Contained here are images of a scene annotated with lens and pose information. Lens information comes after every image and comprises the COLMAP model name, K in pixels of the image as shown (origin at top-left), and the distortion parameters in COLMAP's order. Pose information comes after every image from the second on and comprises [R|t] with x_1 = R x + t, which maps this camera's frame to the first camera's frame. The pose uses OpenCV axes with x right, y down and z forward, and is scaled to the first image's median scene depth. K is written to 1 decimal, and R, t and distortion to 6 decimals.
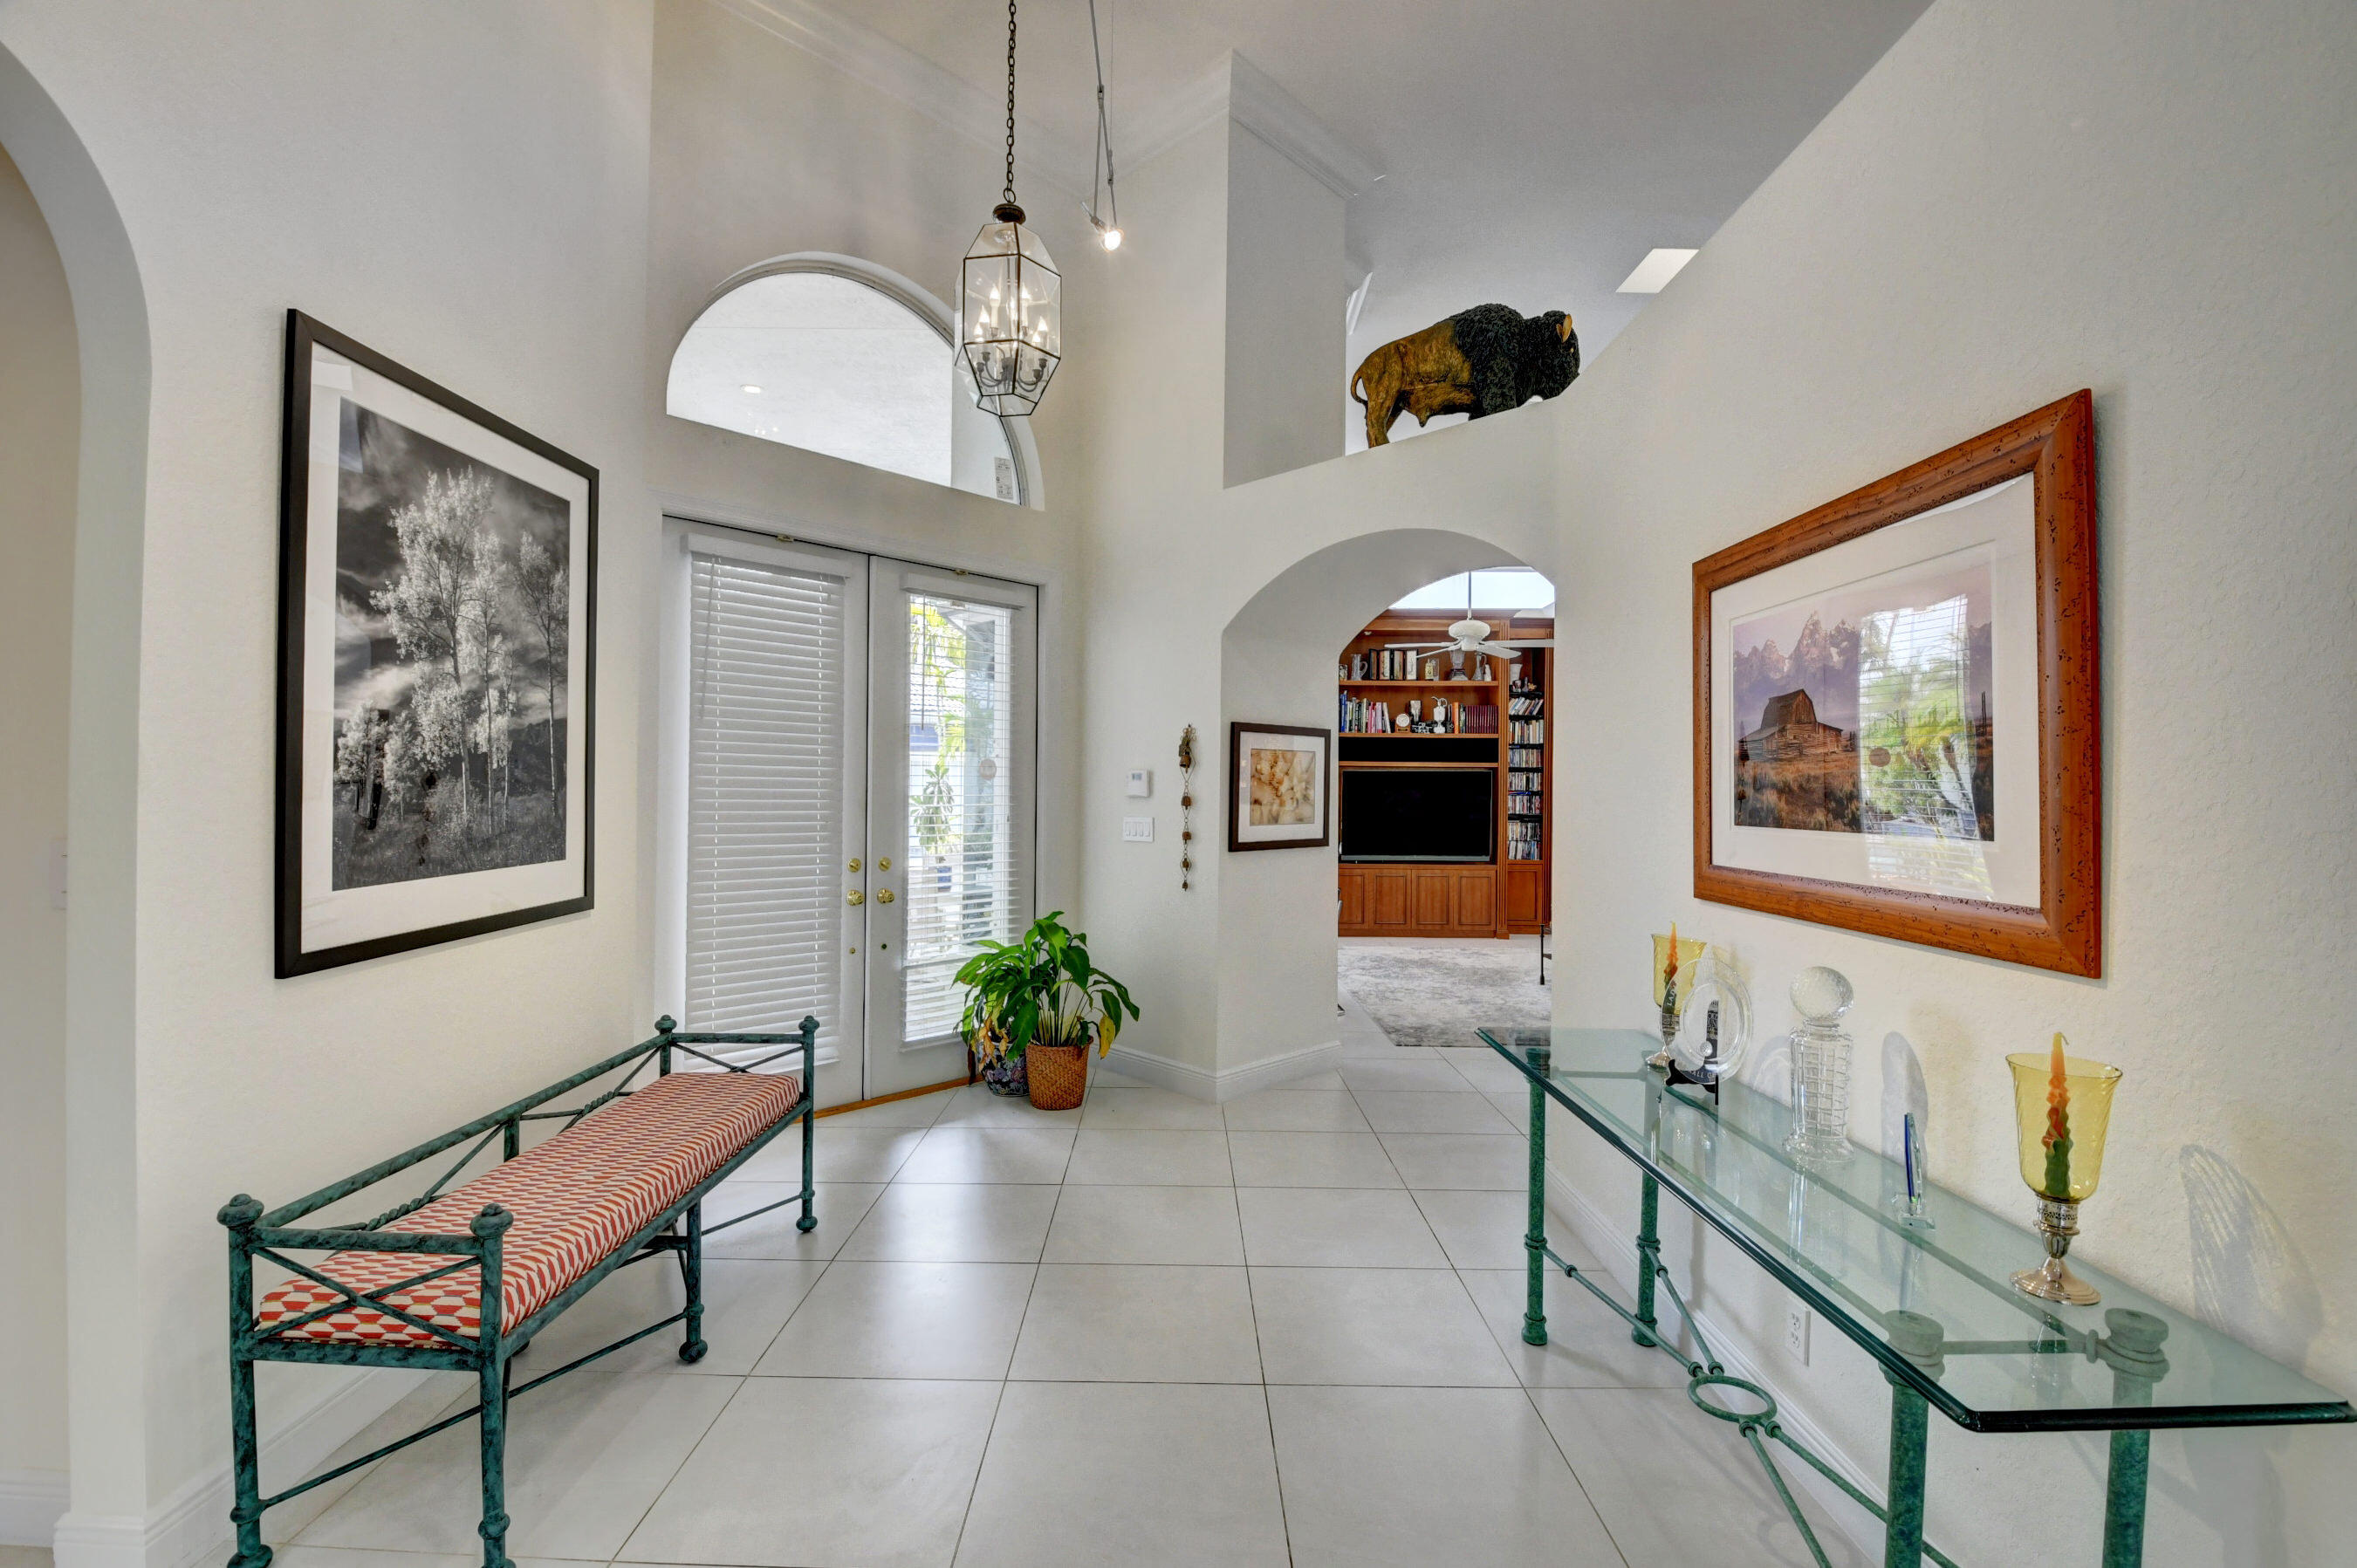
lens RADIAL K [[1046.3, 0, 1178.5], [0, 1046.3, 784.0], [0, 0, 1]] dist [0.009542, -0.021580]
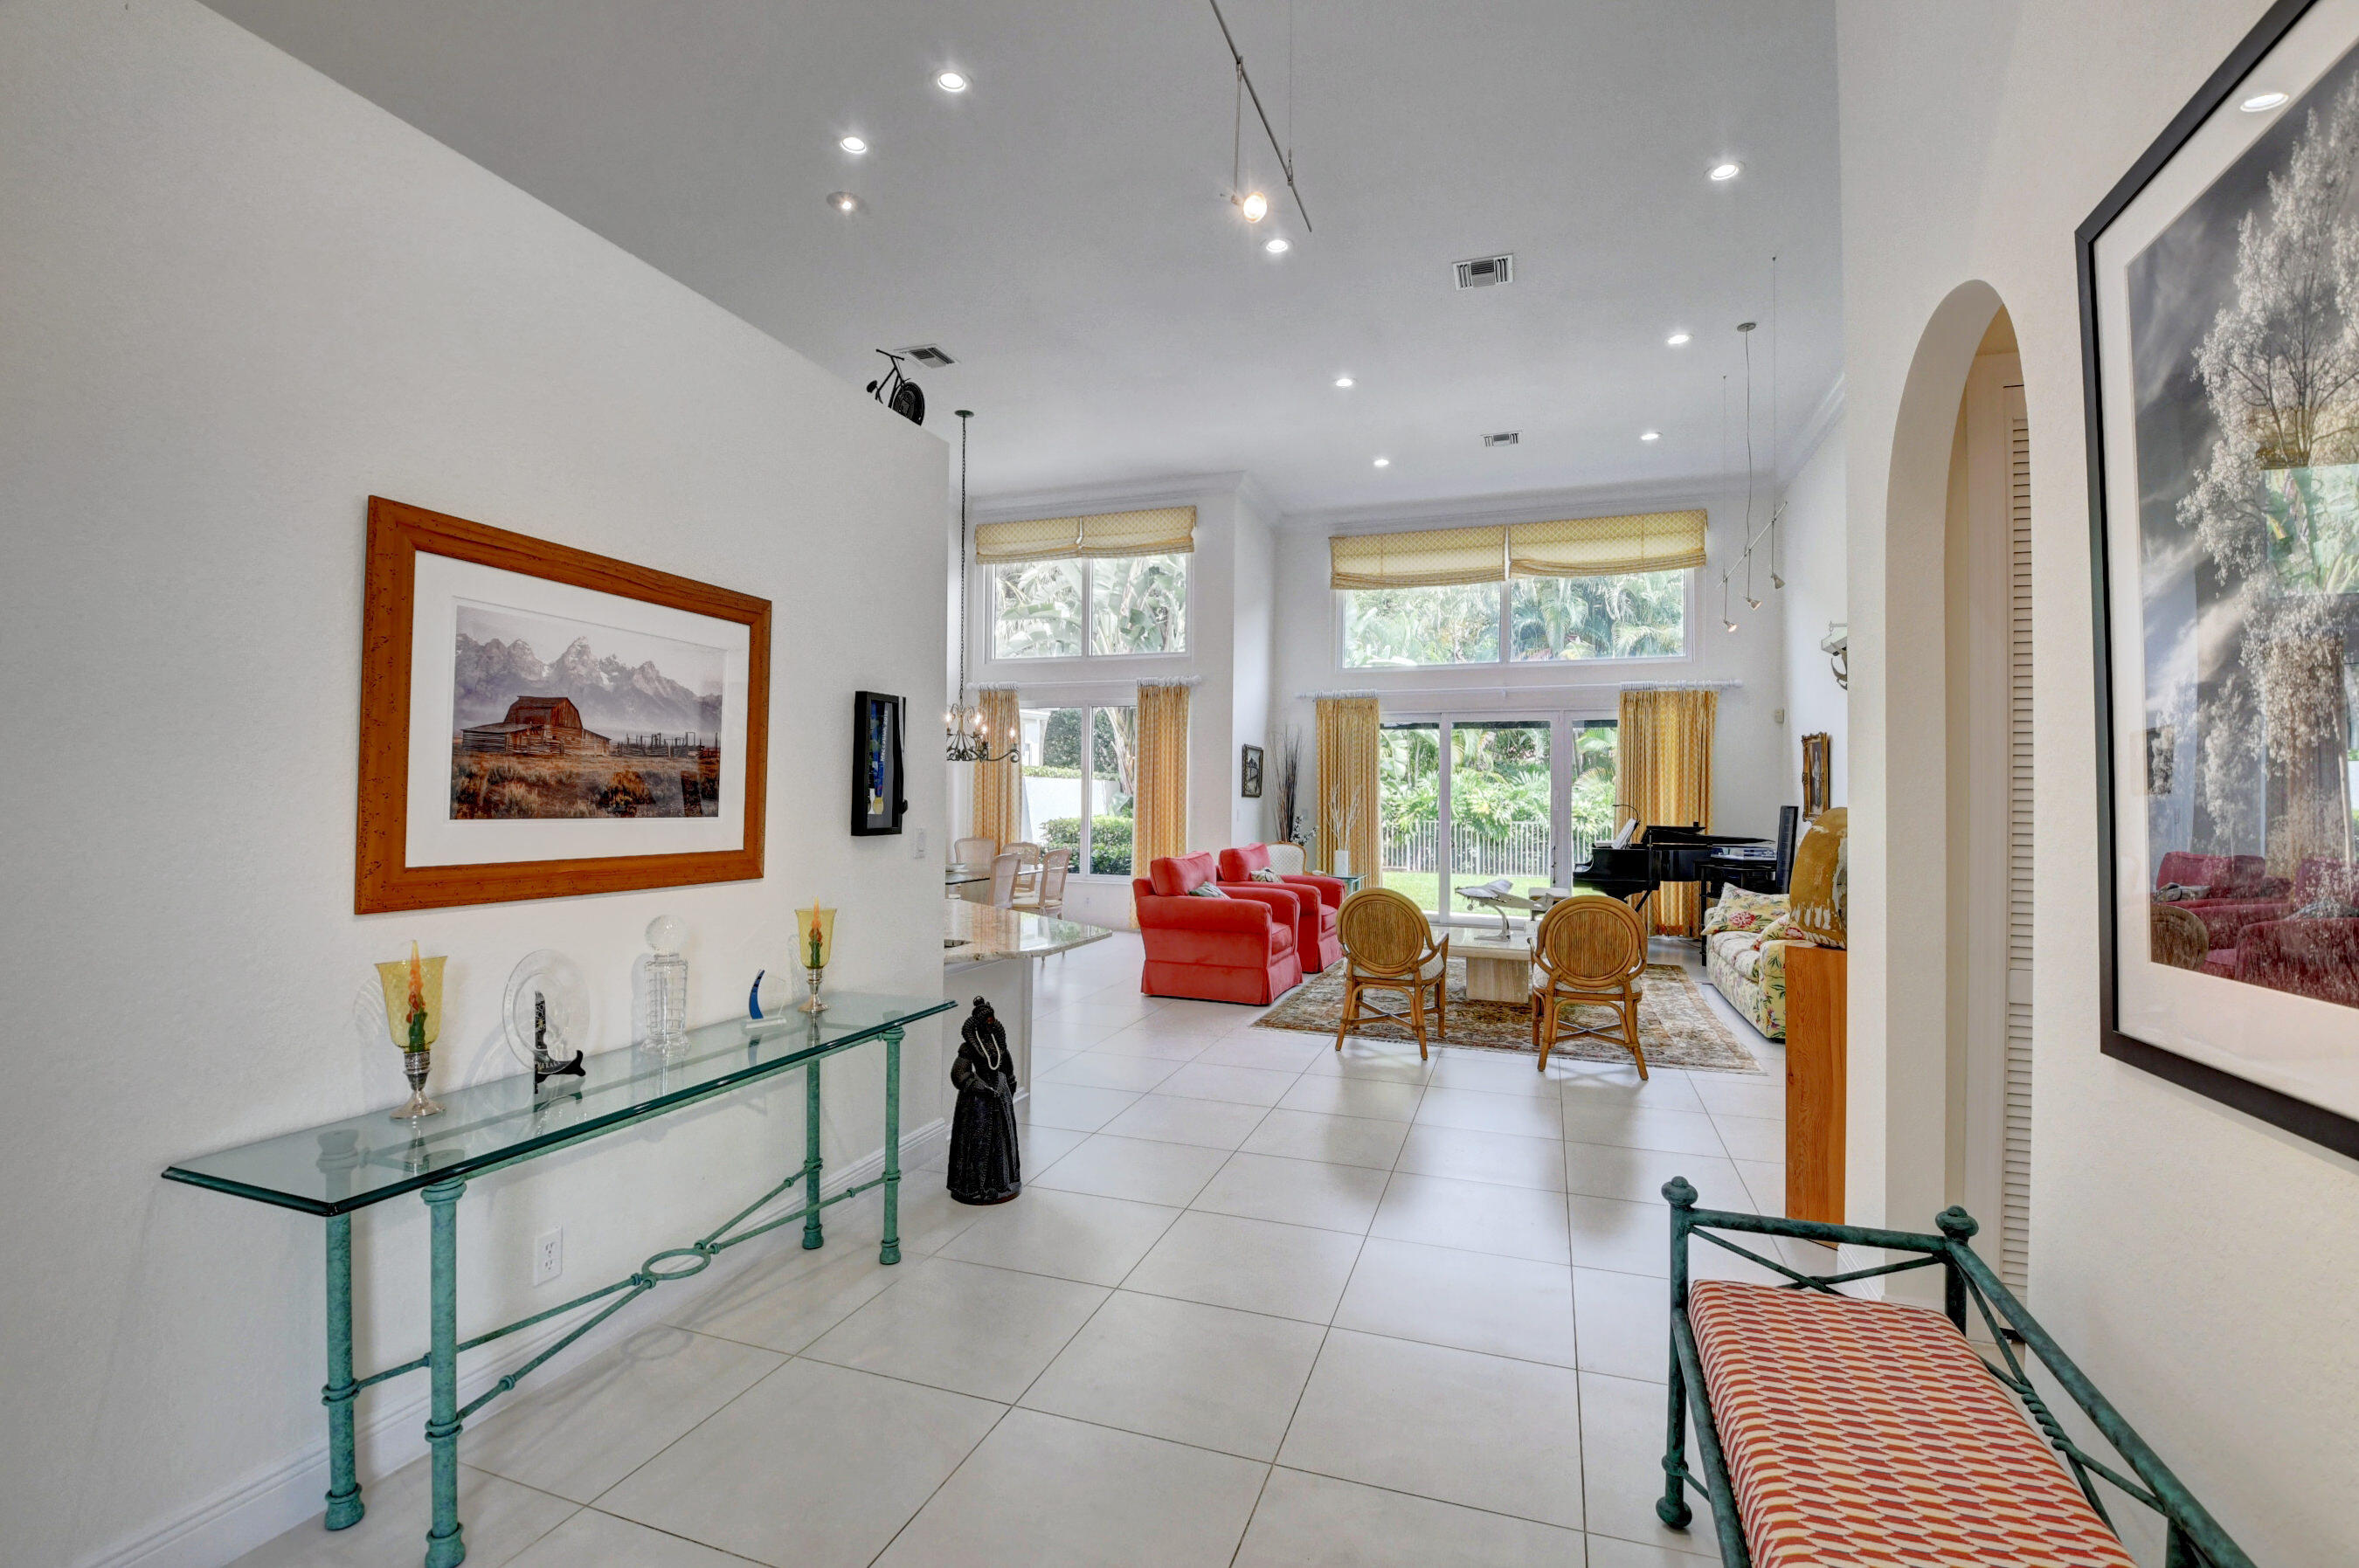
lens RADIAL K [[1033.1, 0, 1153.1], [0, 1033.1, 784.5], [0, 0, 1]] dist [0.009197, -0.000081]
pose [[-0.936316, -0.014393, 0.350864, -0.413892], [-0.023812, 0.999462, -0.022546, 0.015859], [-0.350350, -0.029465, -0.936155, 1.807437]]
